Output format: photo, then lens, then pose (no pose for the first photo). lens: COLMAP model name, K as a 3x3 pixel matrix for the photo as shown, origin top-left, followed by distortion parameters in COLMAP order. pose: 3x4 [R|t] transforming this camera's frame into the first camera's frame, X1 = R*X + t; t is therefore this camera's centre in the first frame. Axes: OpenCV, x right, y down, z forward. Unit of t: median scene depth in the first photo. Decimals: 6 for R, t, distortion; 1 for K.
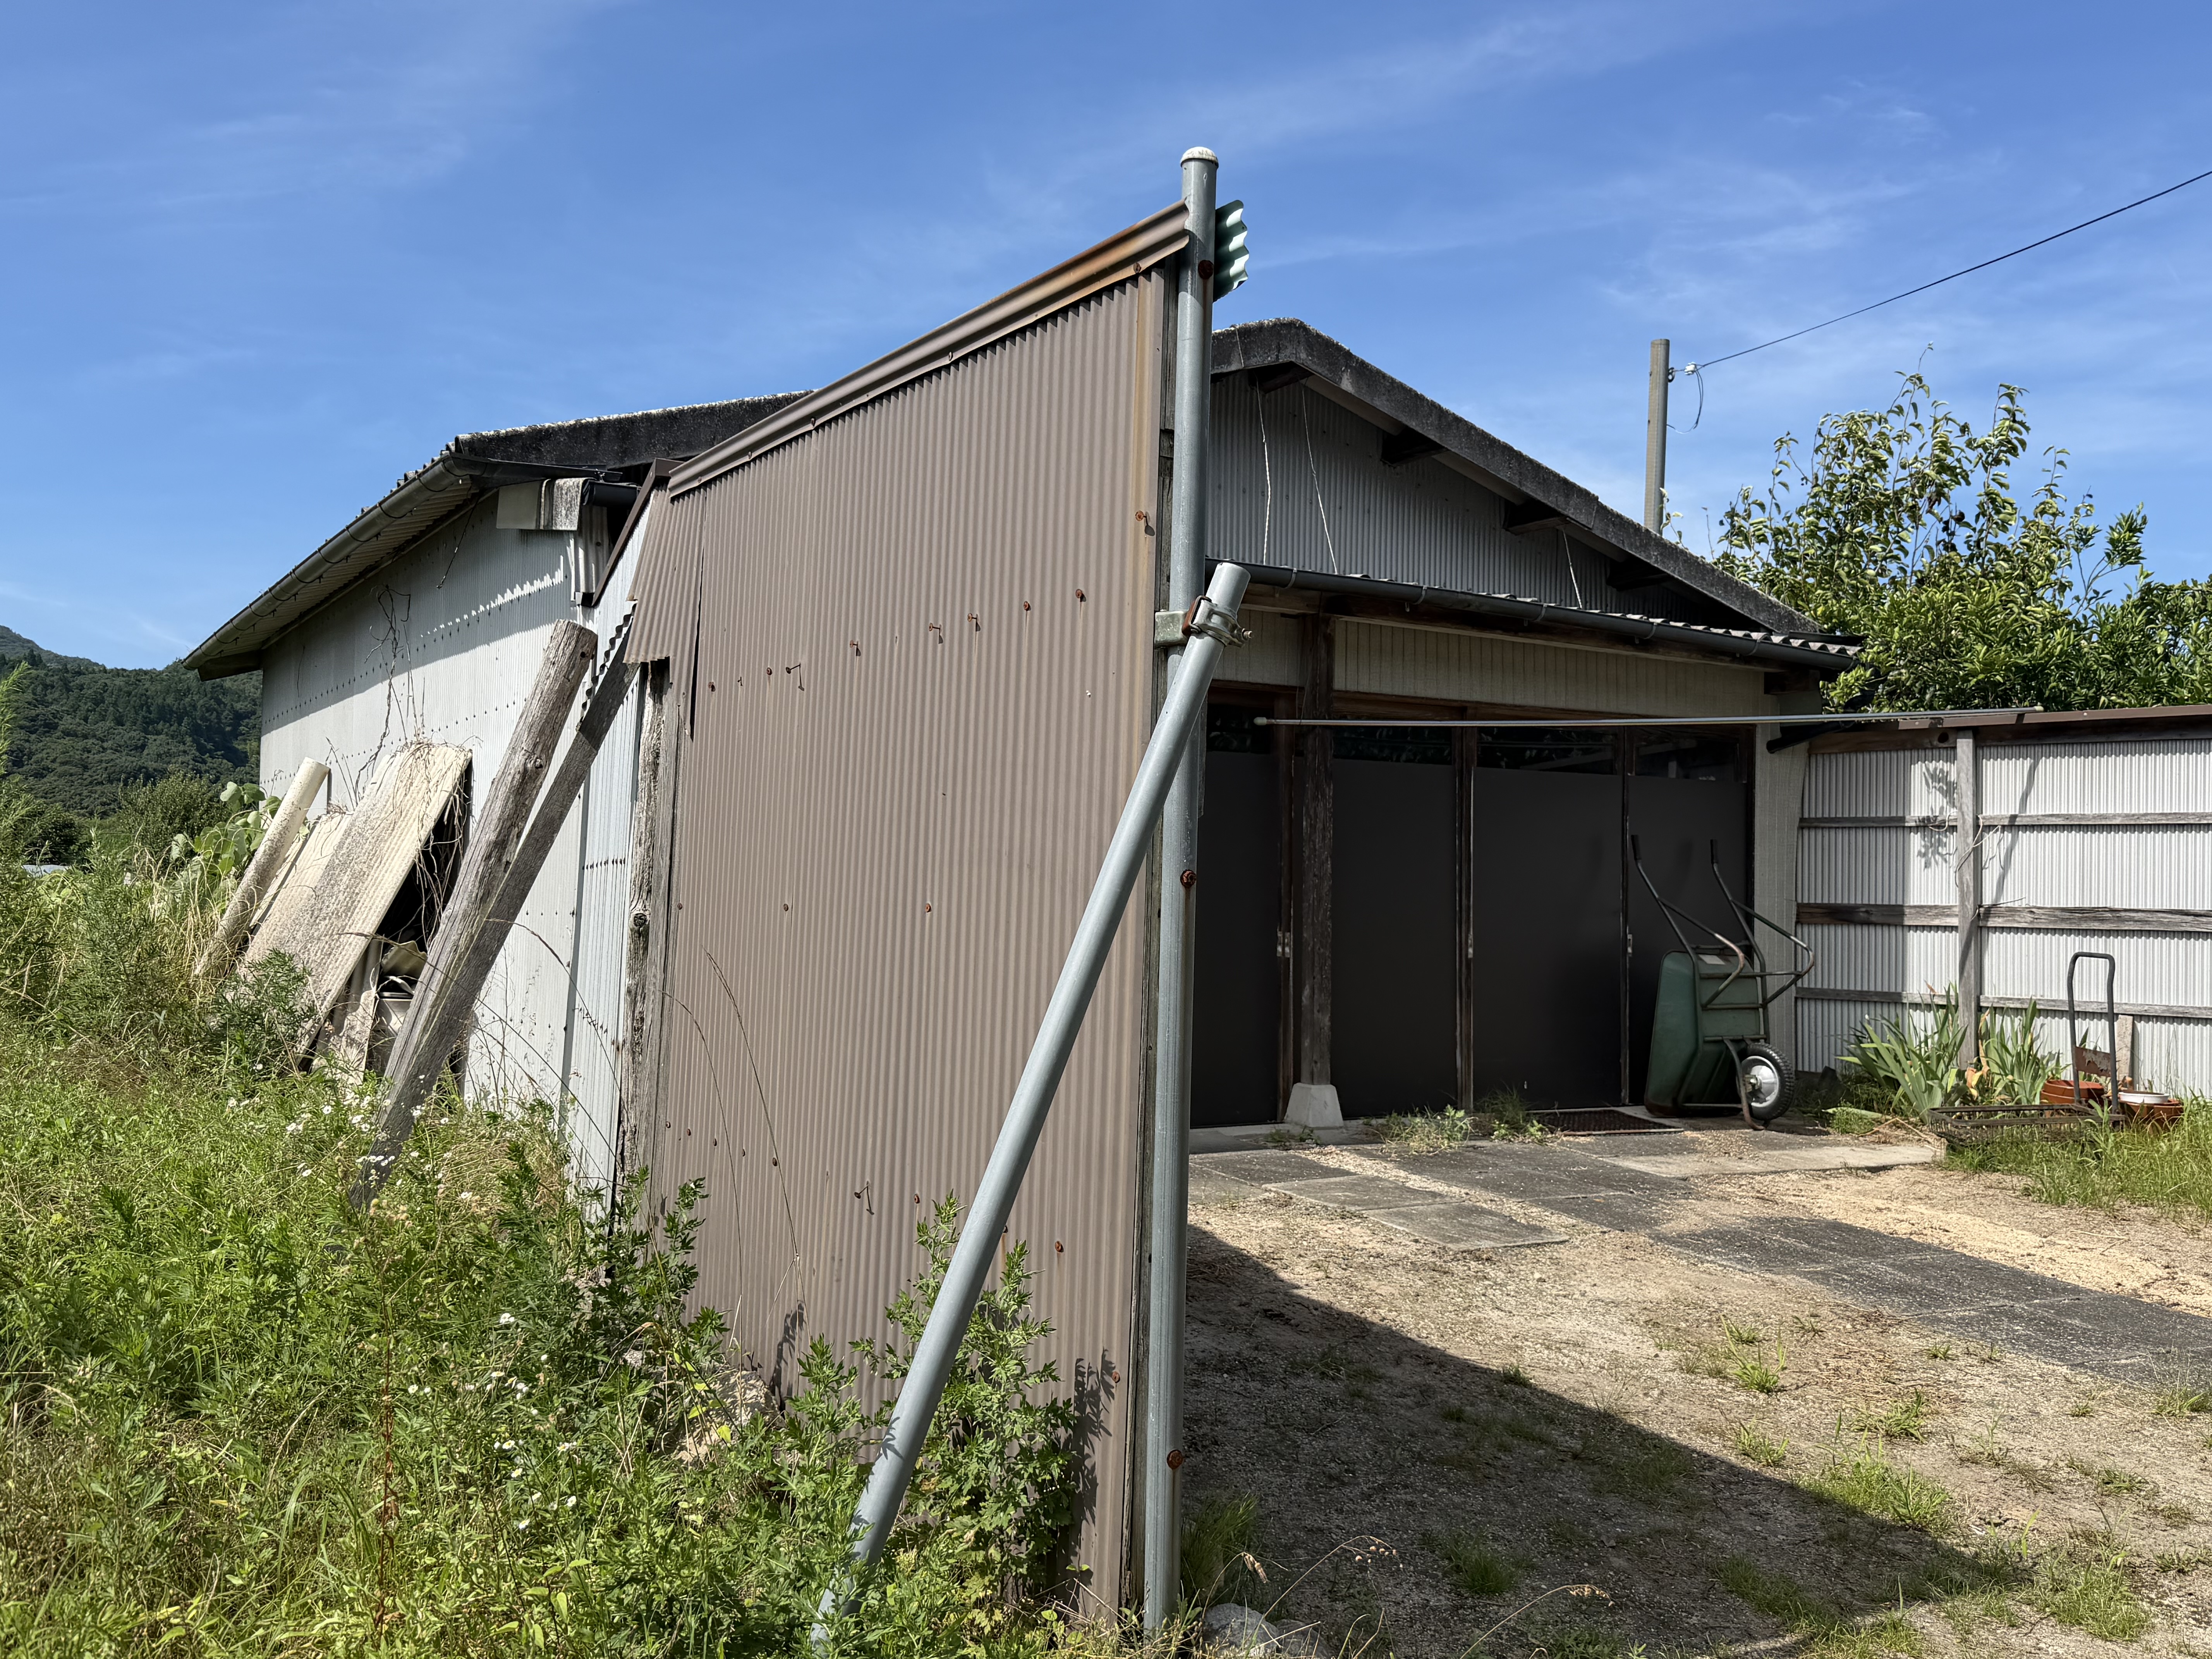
lens RADIAL K [[1965.2, 0, 1107.4], [0, 1965.2, 832.0], [0, 0, 1]] dist [0.081542, -0.008616]
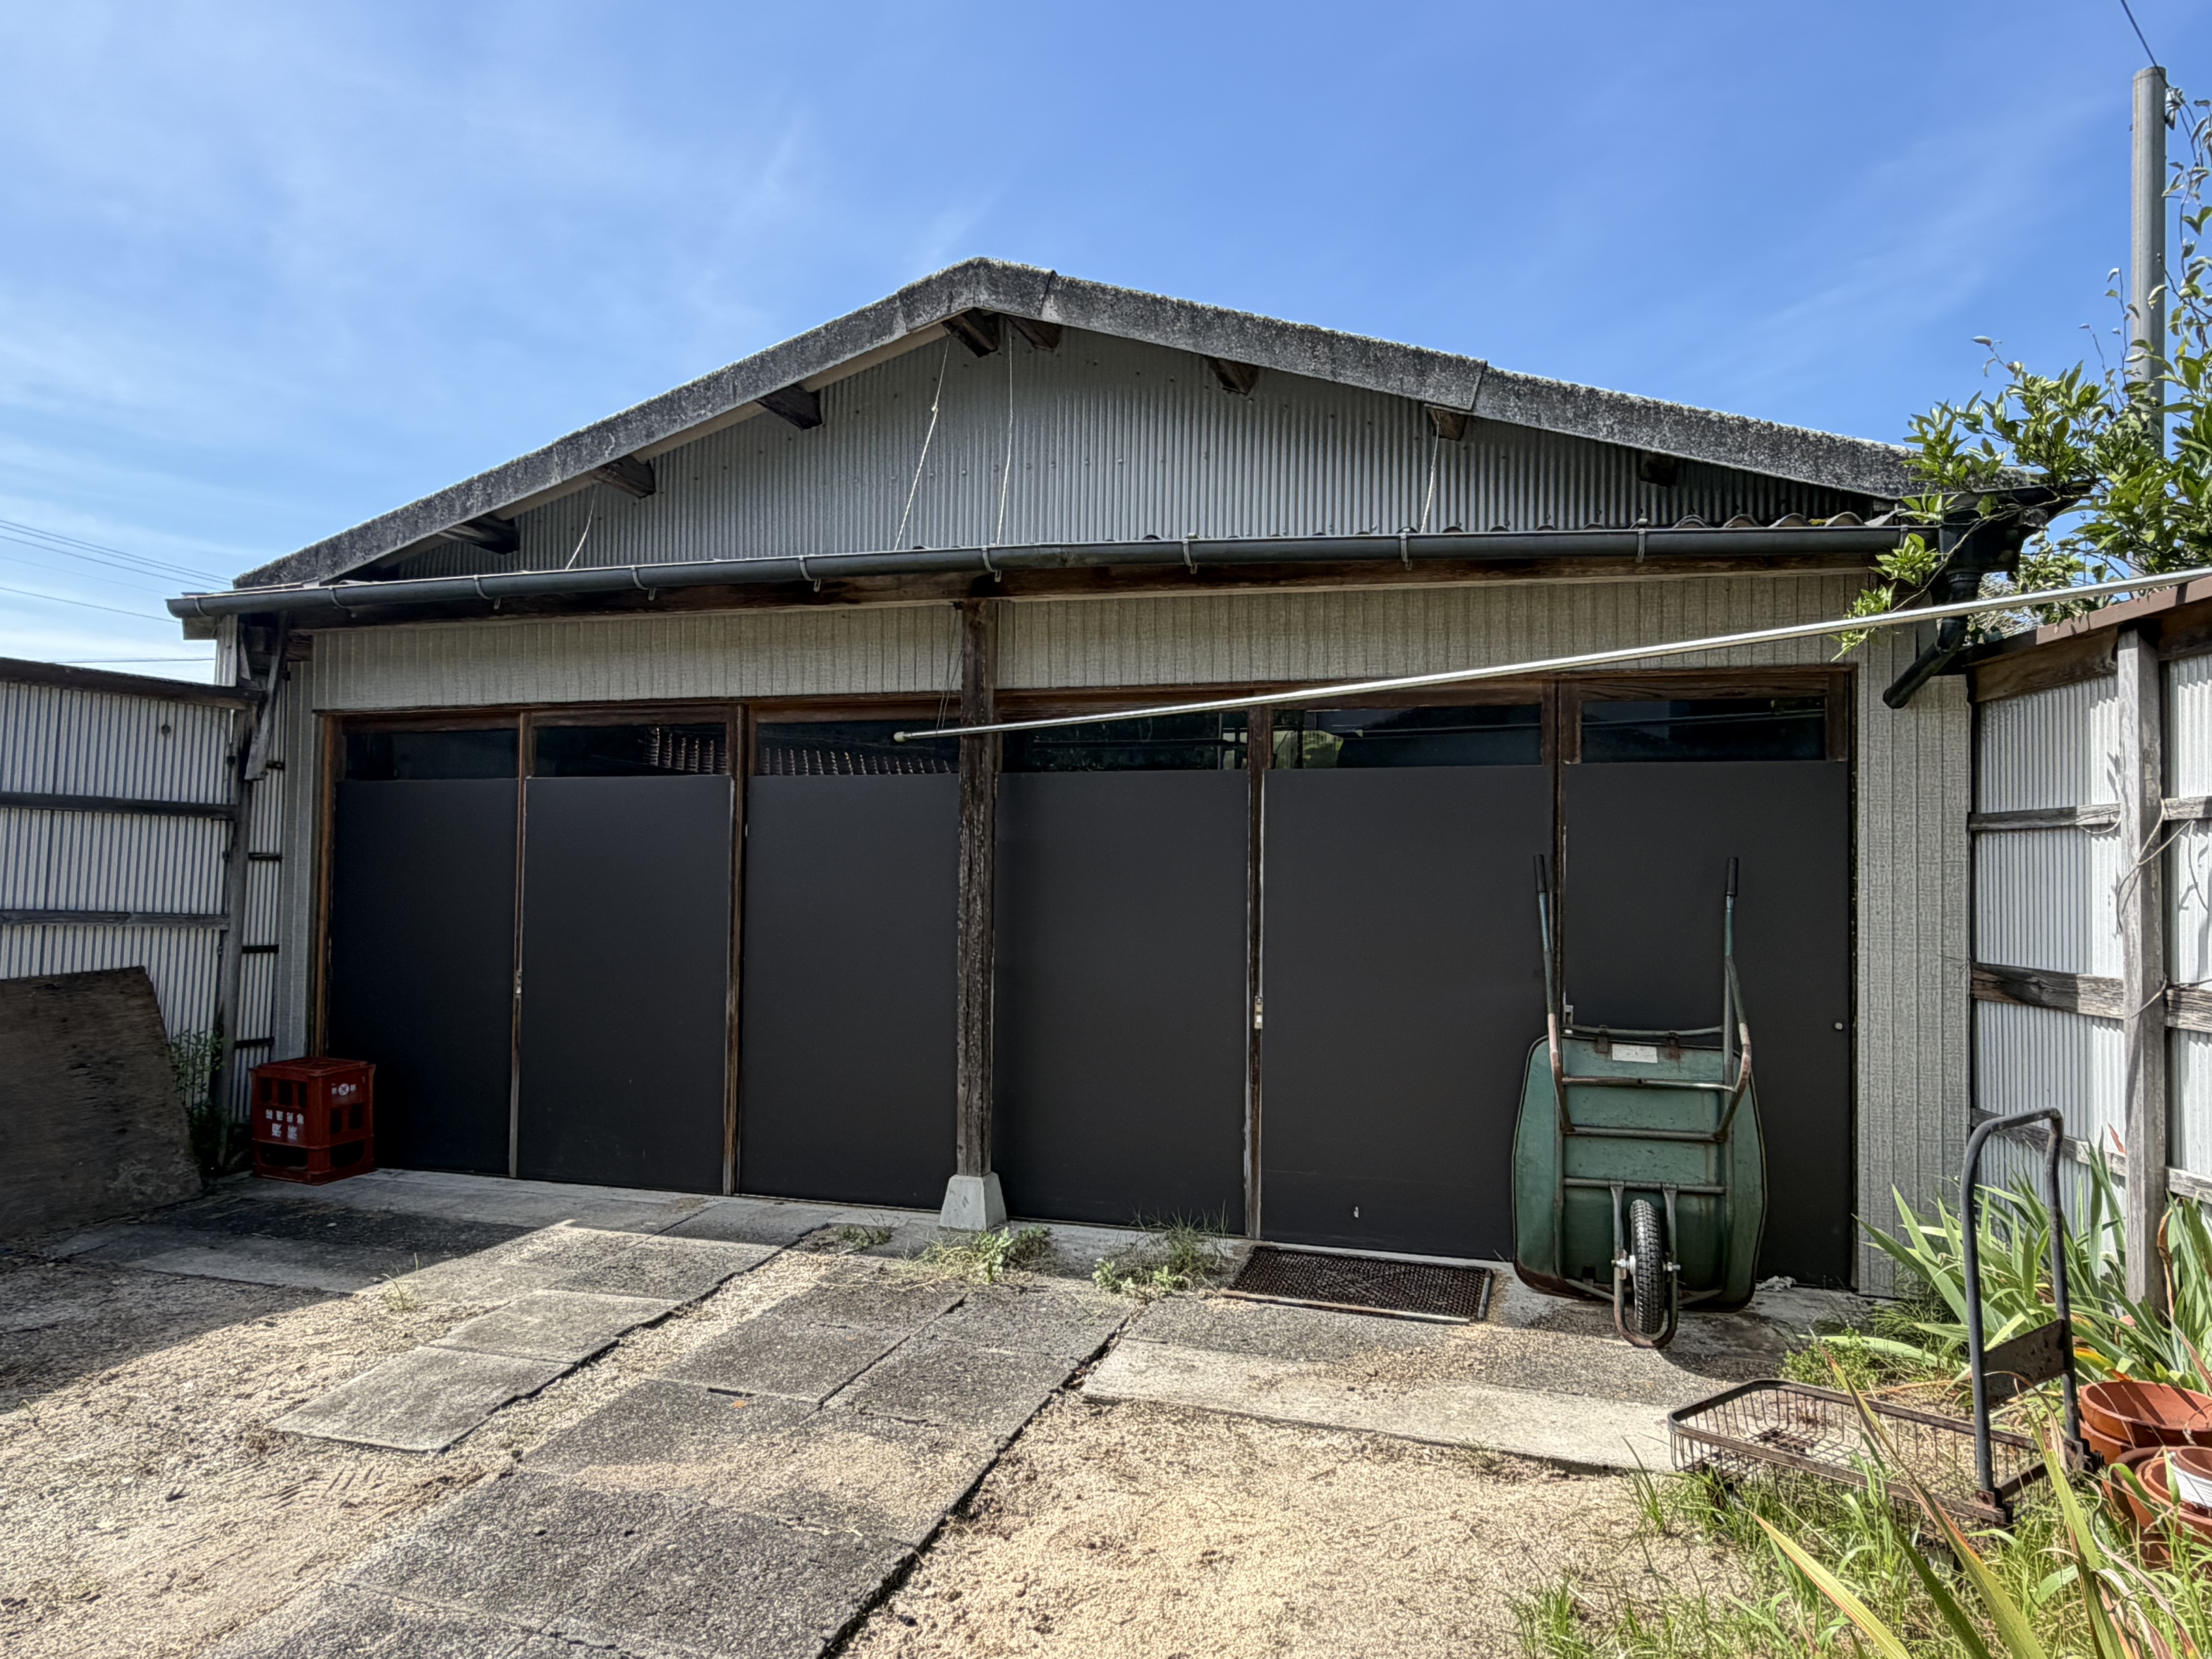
lens RADIAL K [[1496.7, 0, 1110.3], [0, 1496.7, 816.7], [0, 0, 1]] dist [-0.004129, 0.011697]
pose [[0.658541, -0.039558, -0.751505, 0.566703], [0.028179, 0.999213, -0.027904, -0.001390], [0.752017, -0.002800, 0.659138, 0.583597]]
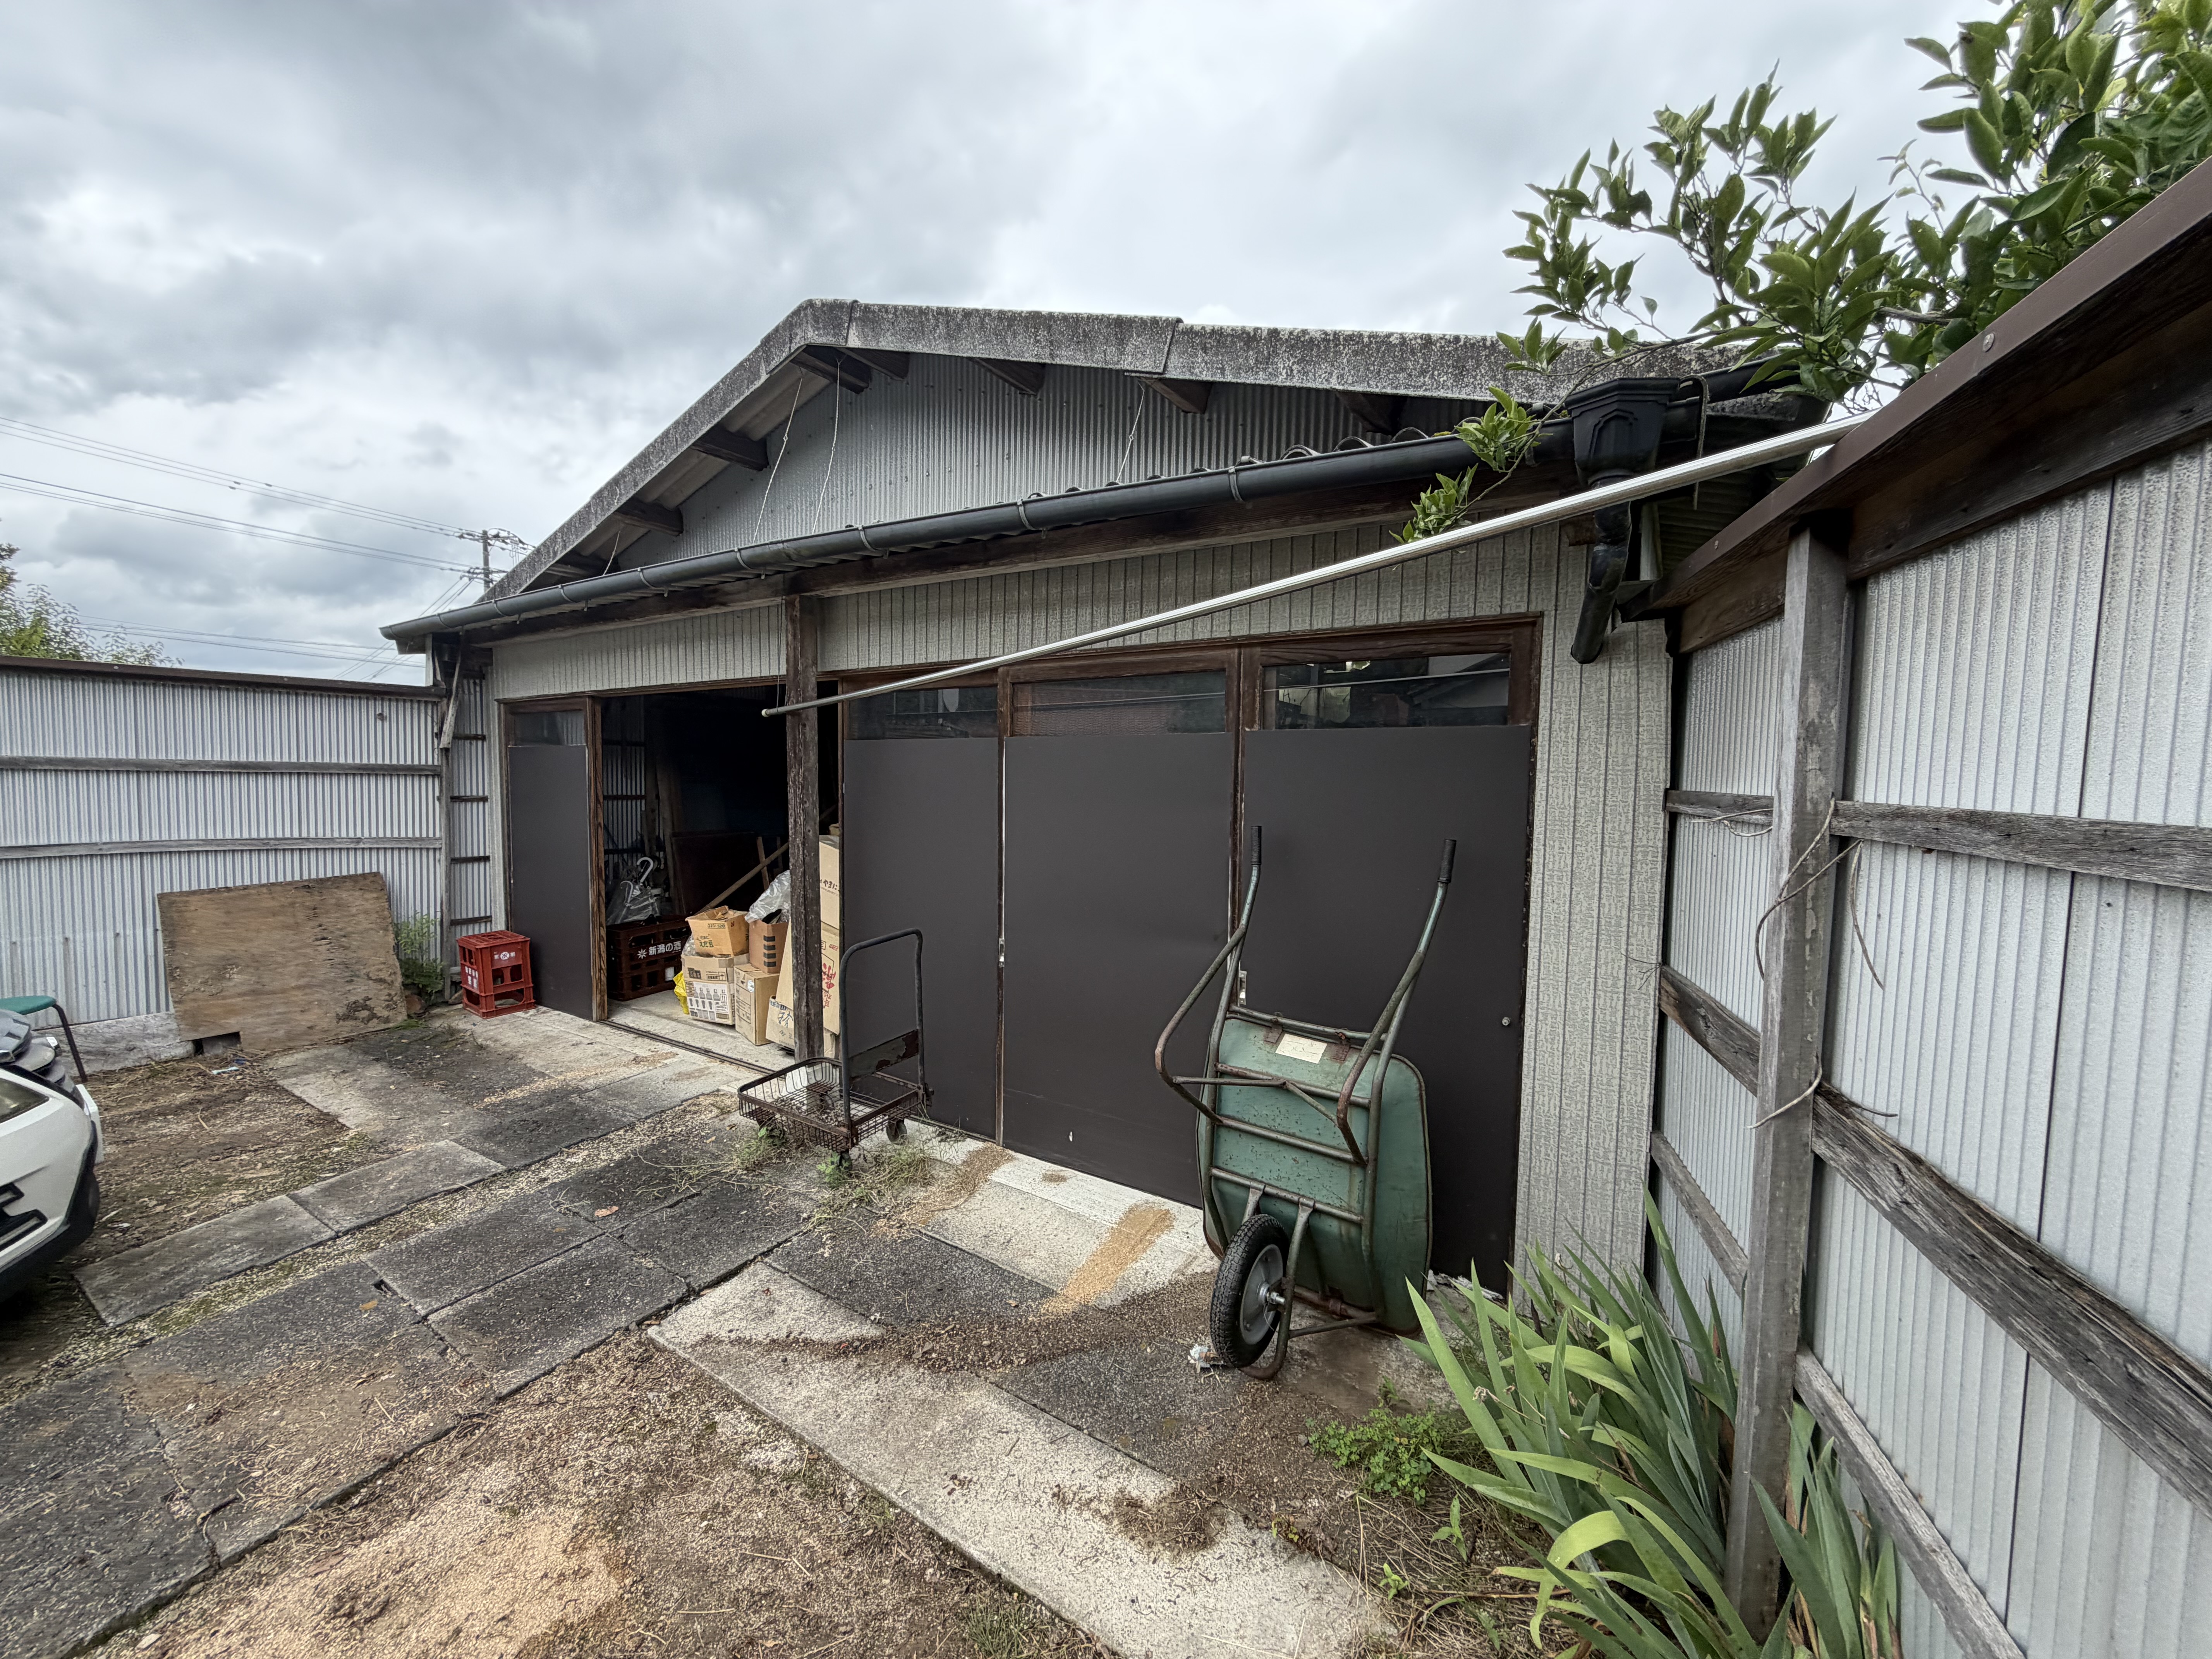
lens RADIAL K [[883.5, 0, 1100.0], [0, 883.5, 826.5], [0, 0, 1]] dist [0.002406, -0.000397]
pose [[0.428529, 0.042641, -0.902521, 0.534672], [0.031766, 0.997557, 0.062214, -0.017802], [0.902969, -0.055330, 0.426128, 0.873038]]
